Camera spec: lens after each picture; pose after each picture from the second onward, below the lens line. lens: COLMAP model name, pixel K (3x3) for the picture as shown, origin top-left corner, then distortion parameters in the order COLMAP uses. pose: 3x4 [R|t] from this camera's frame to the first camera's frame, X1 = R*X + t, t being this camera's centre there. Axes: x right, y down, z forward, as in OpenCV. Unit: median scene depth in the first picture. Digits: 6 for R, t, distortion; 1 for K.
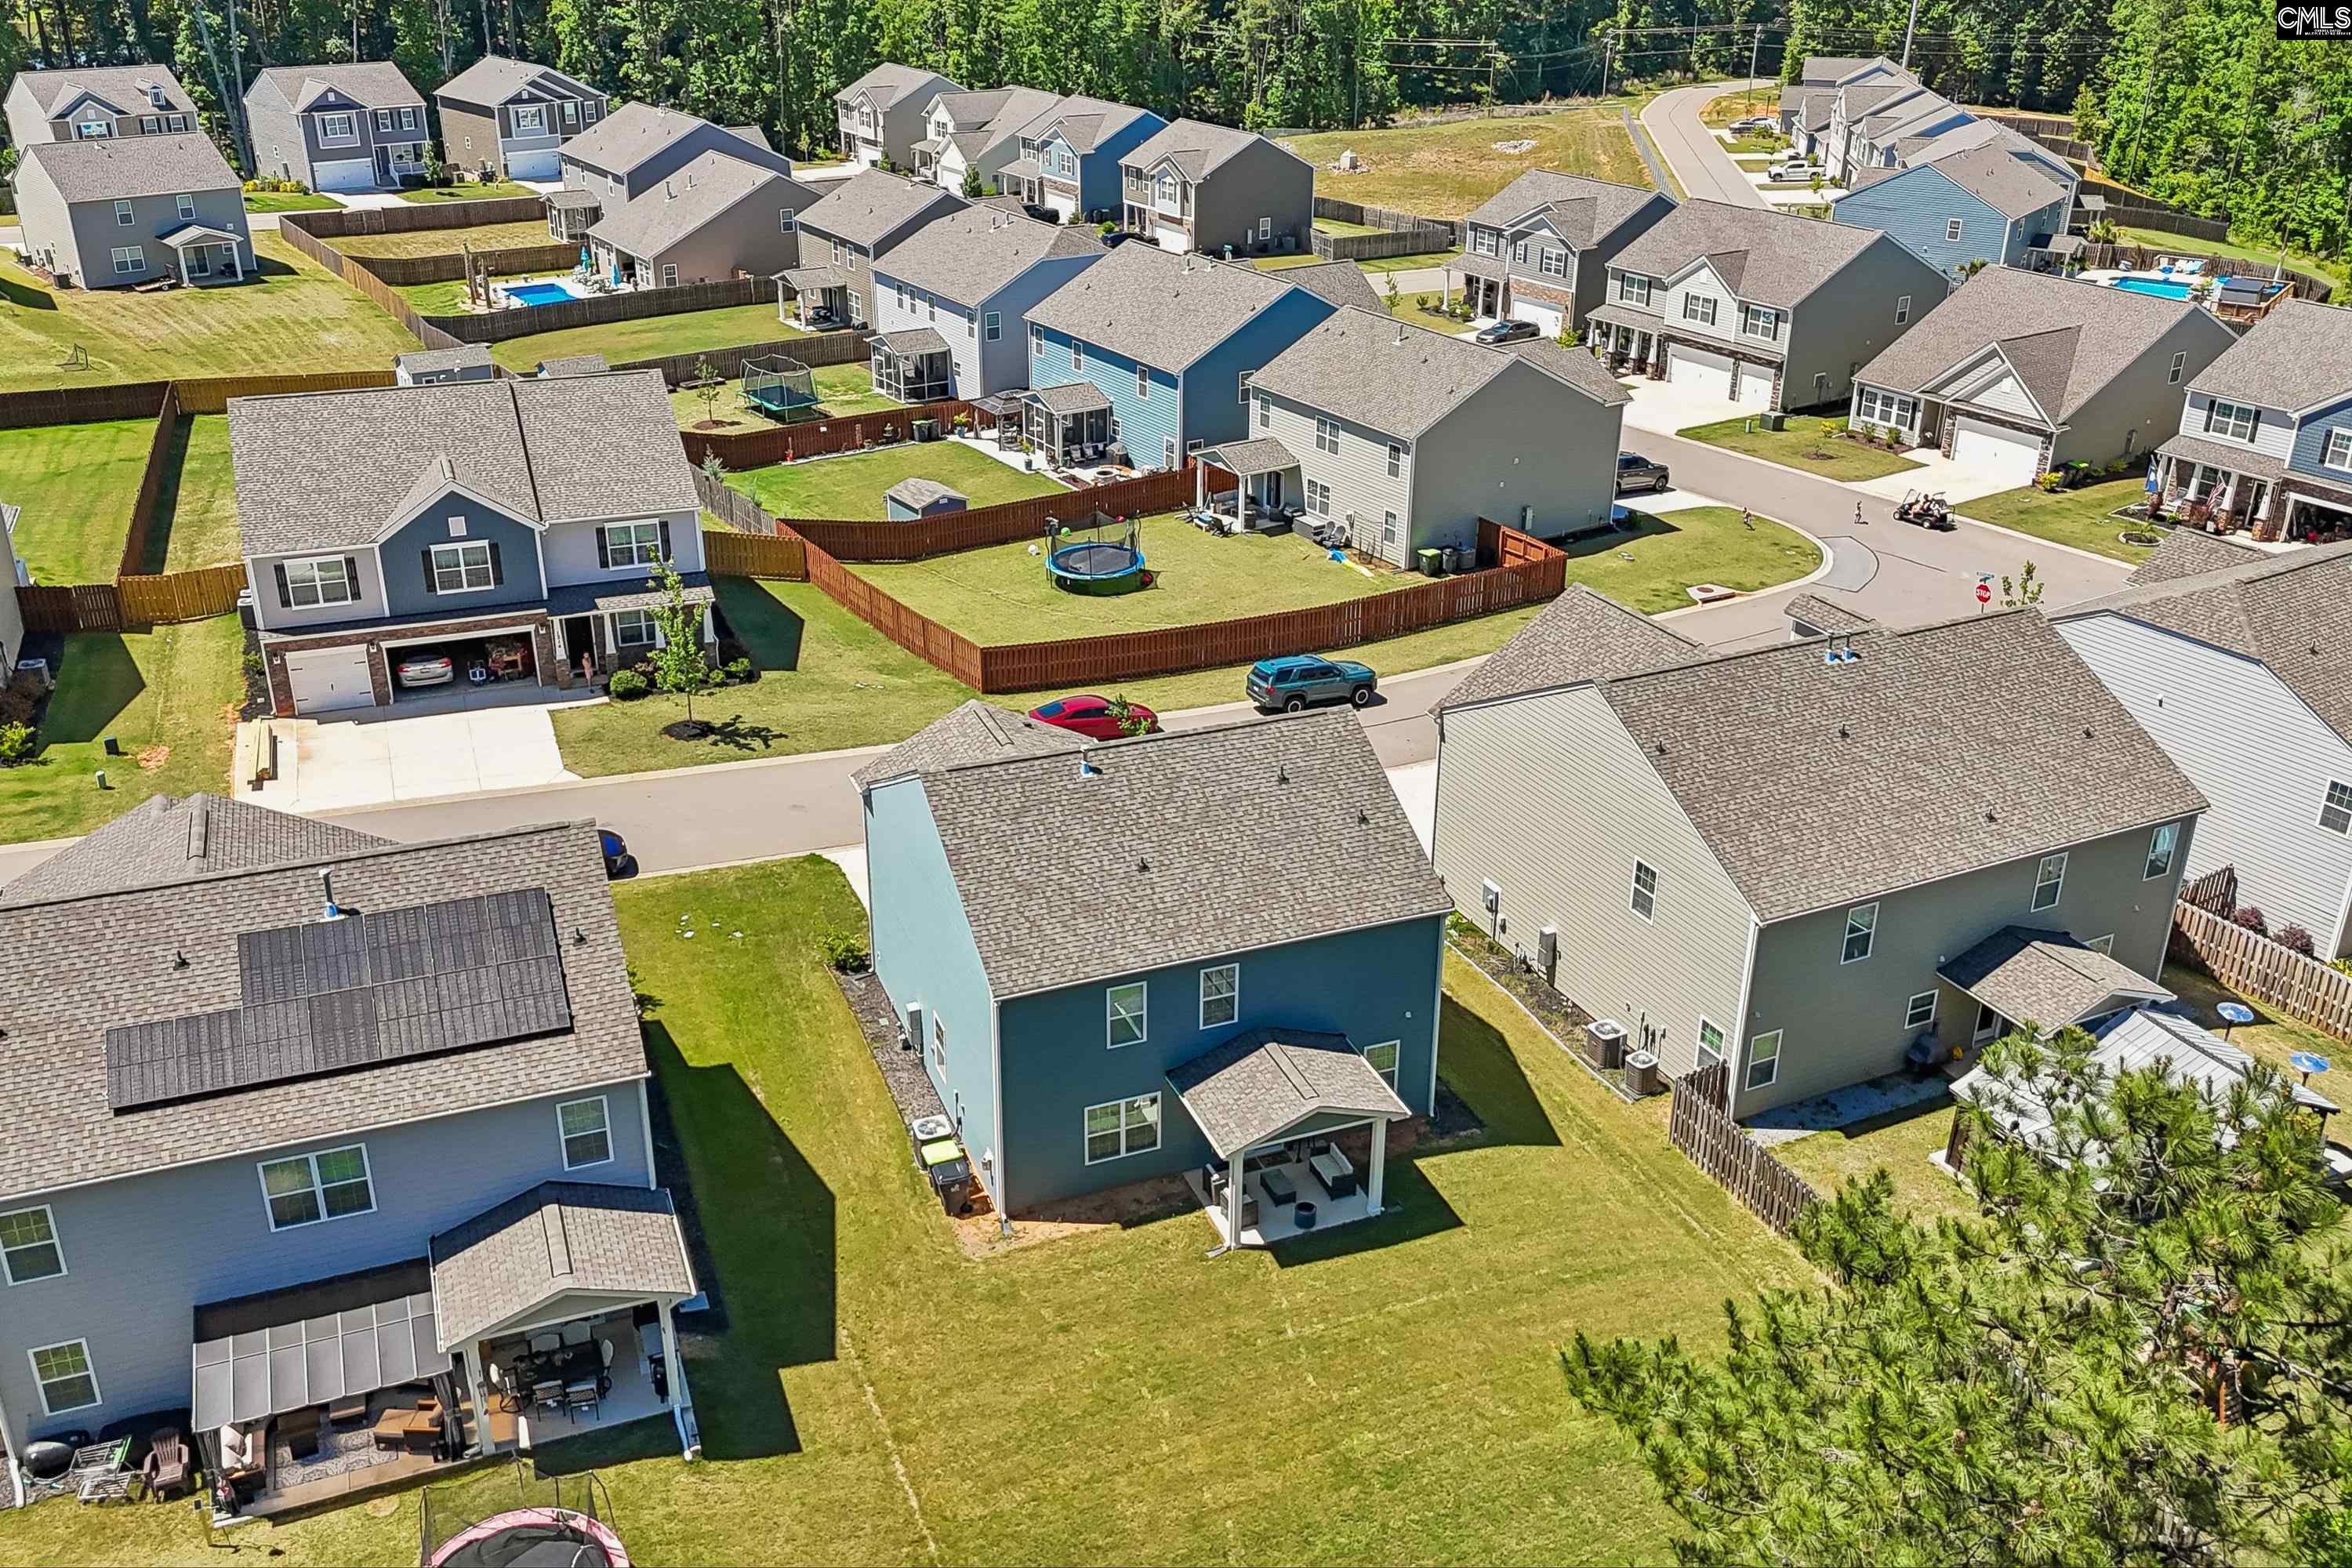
lens RADIAL K [[2071.1, 0, 1176.0], [0, 2071.1, 784.0], [0, 0, 1]] dist [0.061154, -0.011922]
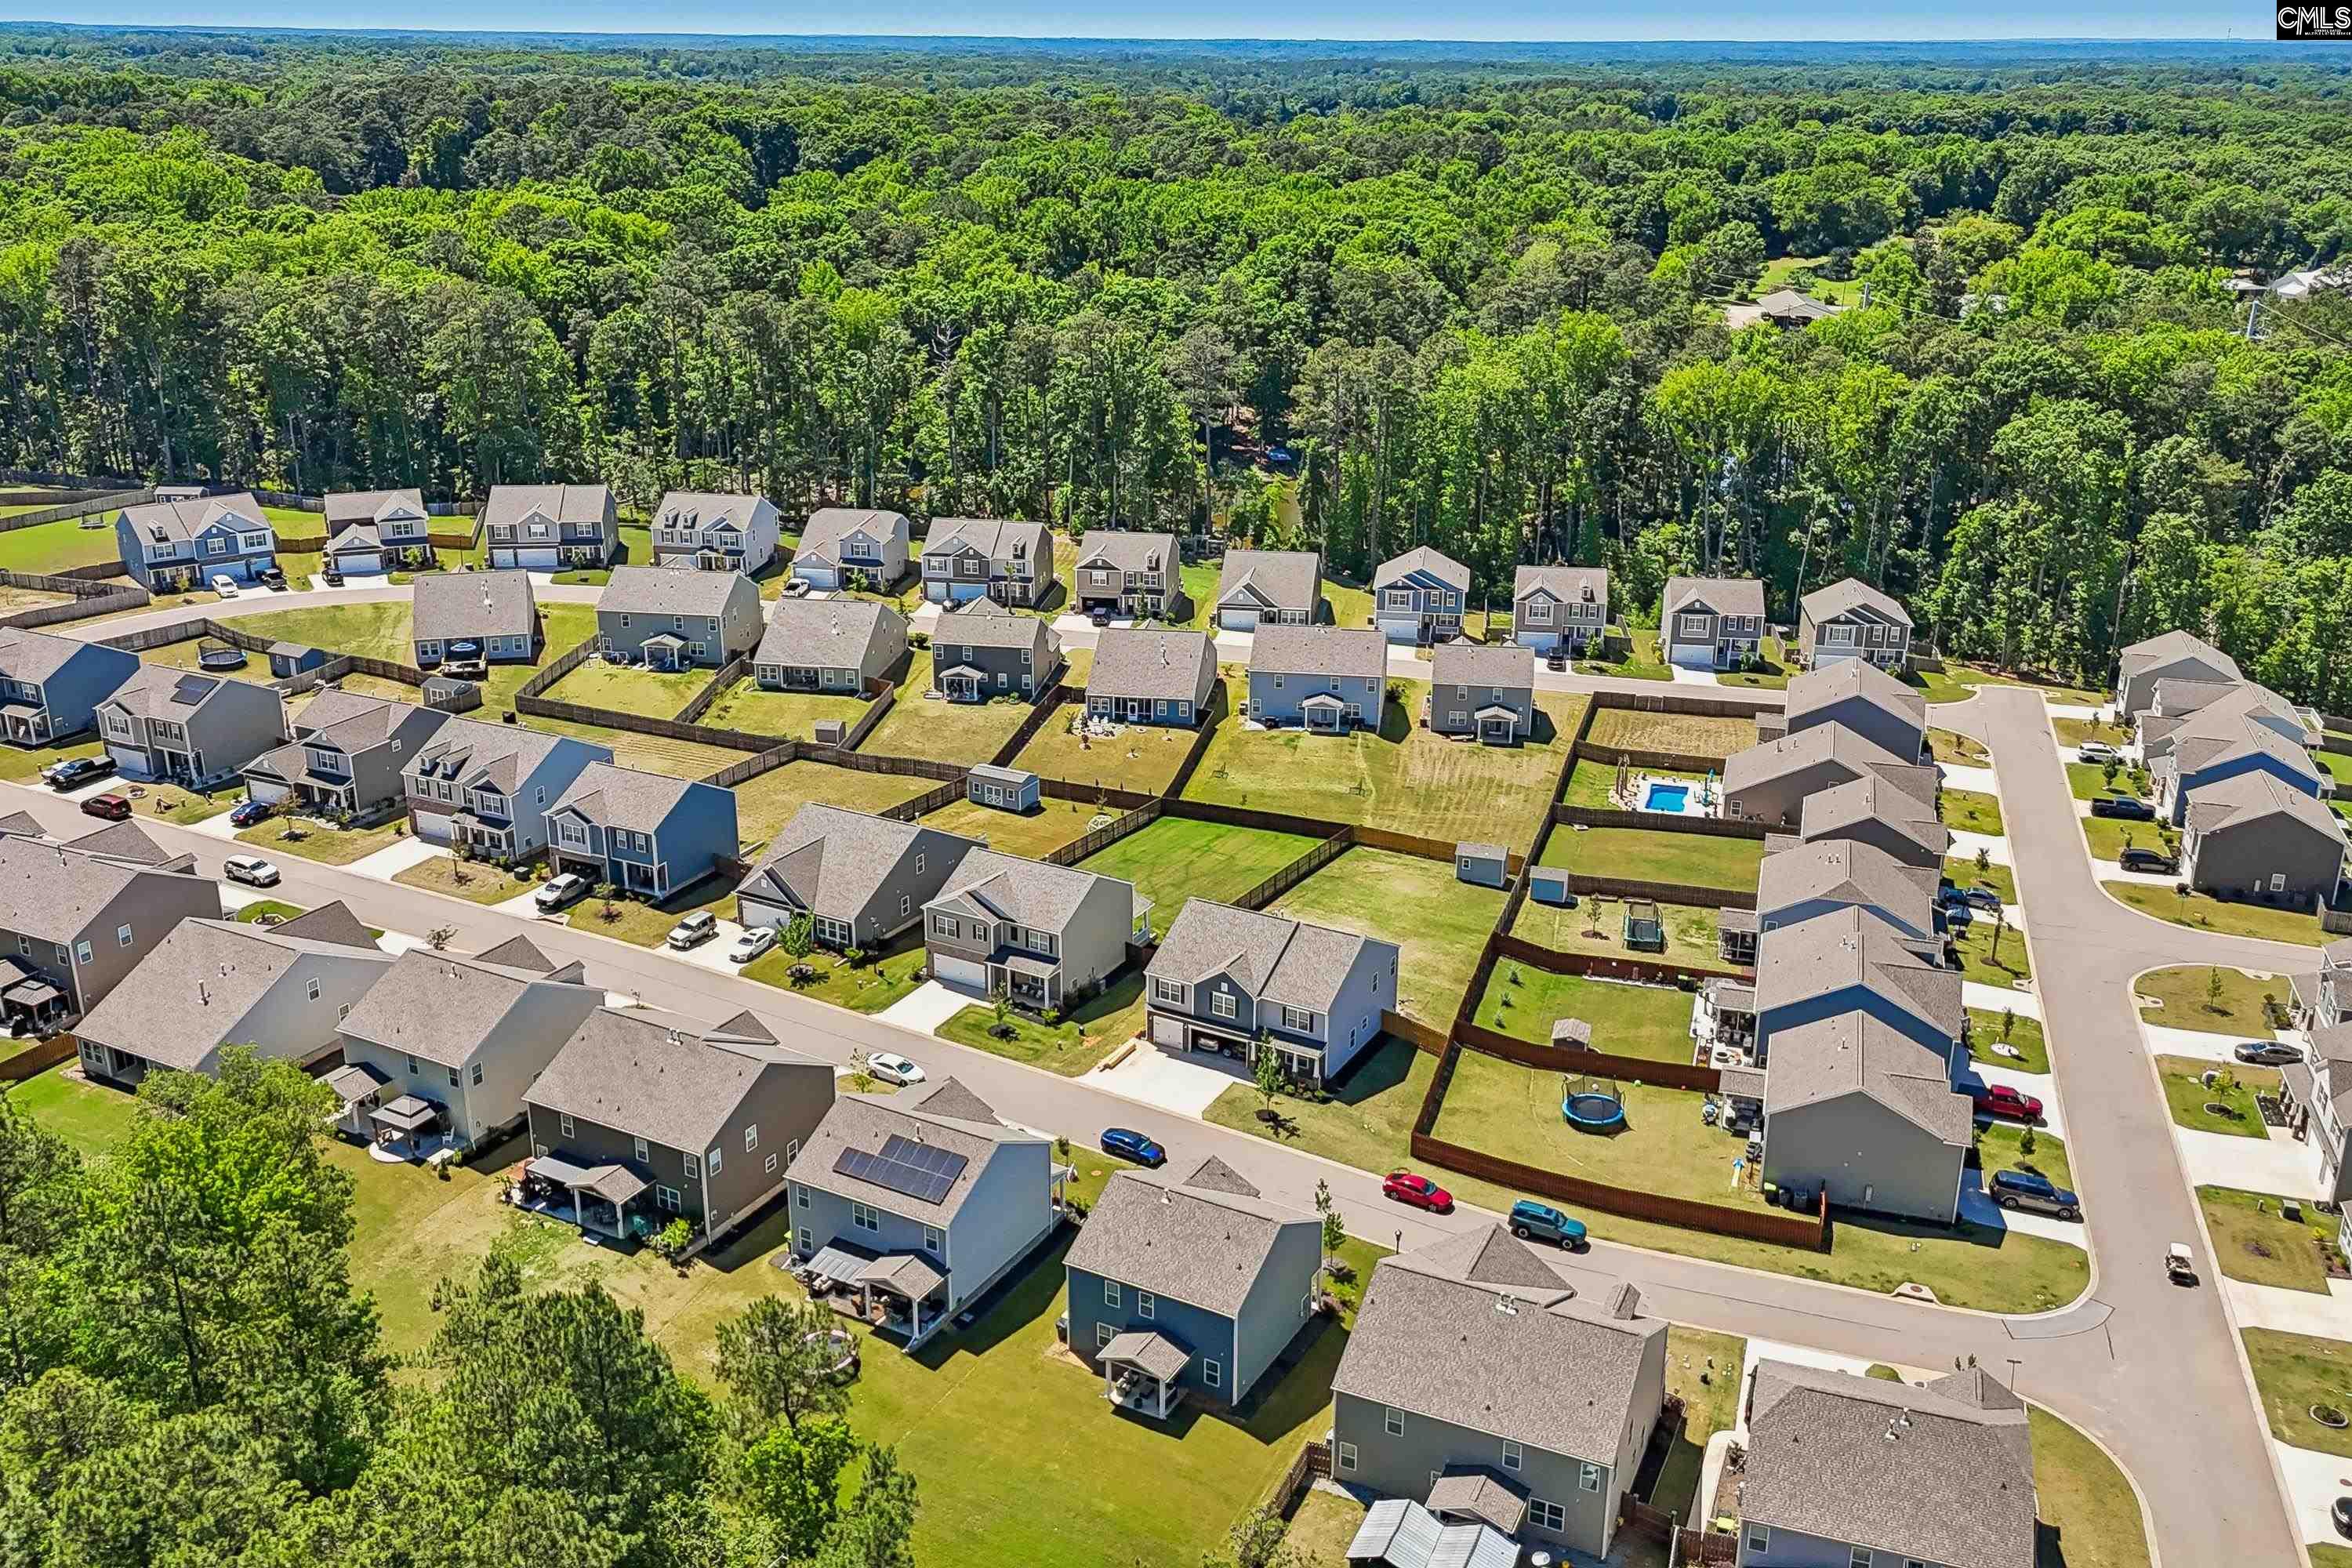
lens RADIAL K [[2071.1, 0, 1176.0], [0, 2071.1, 784.0], [0, 0, 1]] dist [0.061154, -0.011922]
pose [[0.641235, 0.260026, -0.721944, 1.103223], [-0.328252, 0.943359, 0.048219, -0.405679], [0.693591, 0.206059, 0.690269, -0.546080]]
